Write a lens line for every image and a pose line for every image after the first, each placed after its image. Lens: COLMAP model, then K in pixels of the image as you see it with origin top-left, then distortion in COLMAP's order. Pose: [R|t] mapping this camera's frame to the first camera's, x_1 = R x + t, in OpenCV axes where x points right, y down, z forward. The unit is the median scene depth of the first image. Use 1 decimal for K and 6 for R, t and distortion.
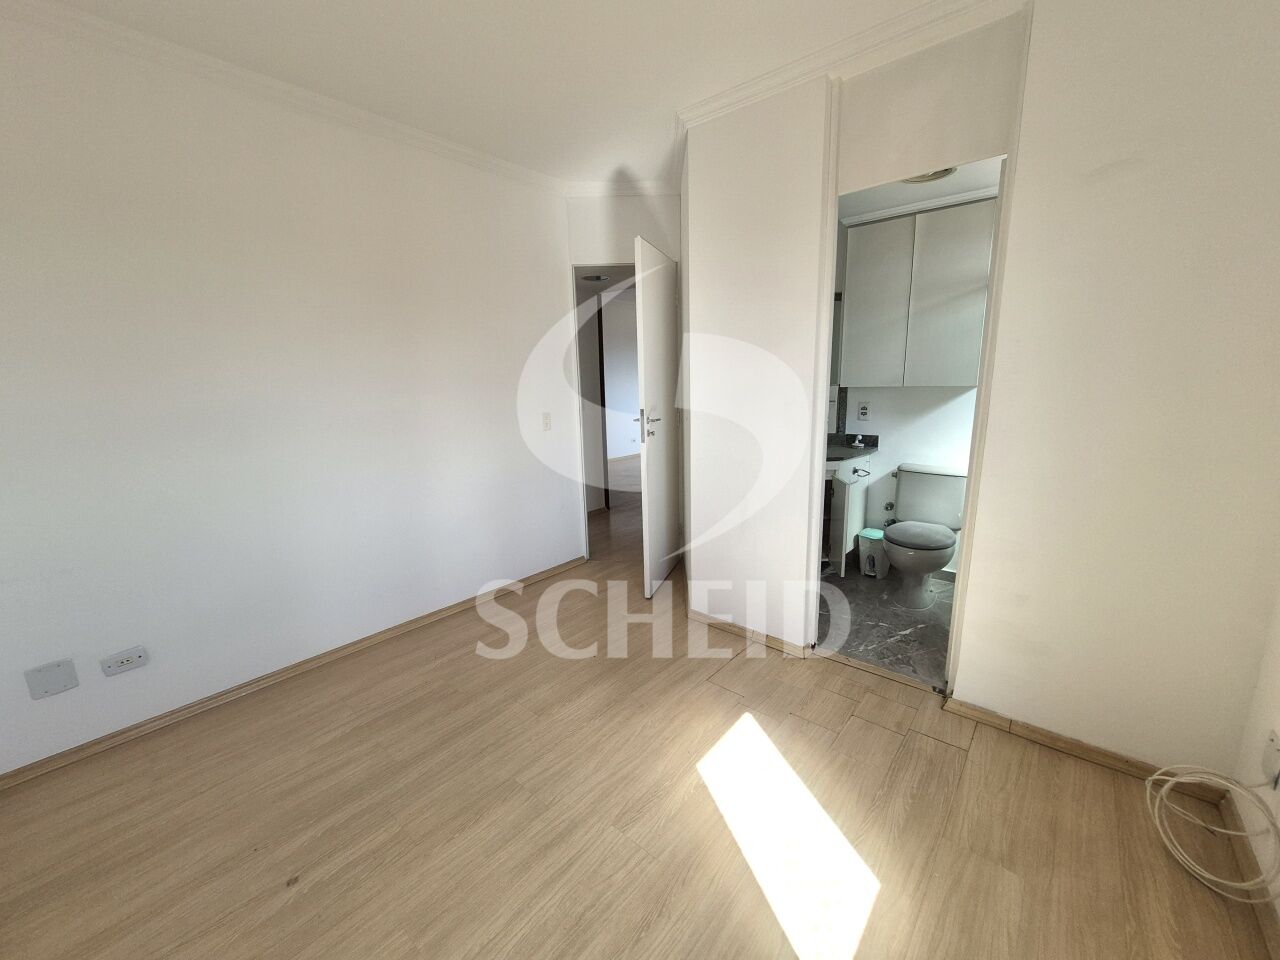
lens RADIAL K [[499.0, 0, 647.7], [0, 499.0, 482.0], [0, 0, 1]] dist [0.000051, -0.000035]
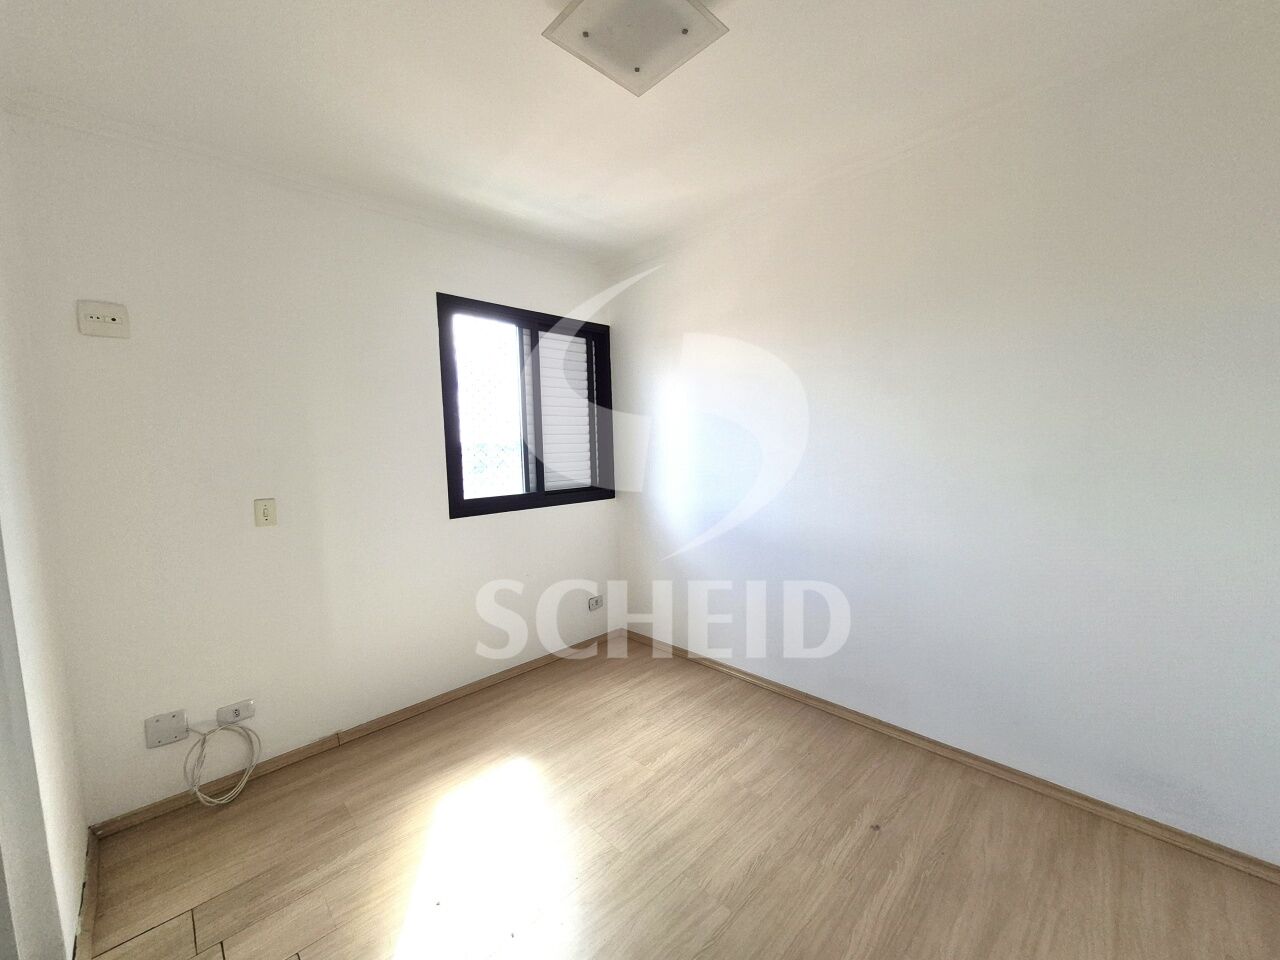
lens RADIAL K [[499.0, 0, 647.7], [0, 499.0, 482.0], [0, 0, 1]] dist [0.000051, -0.000035]
pose [[-0.994611, 0.040622, 0.095385, -0.138466], [0.065929, 0.957873, 0.279521, -0.201744], [-0.080012, 0.284303, -0.955390, 0.941027]]
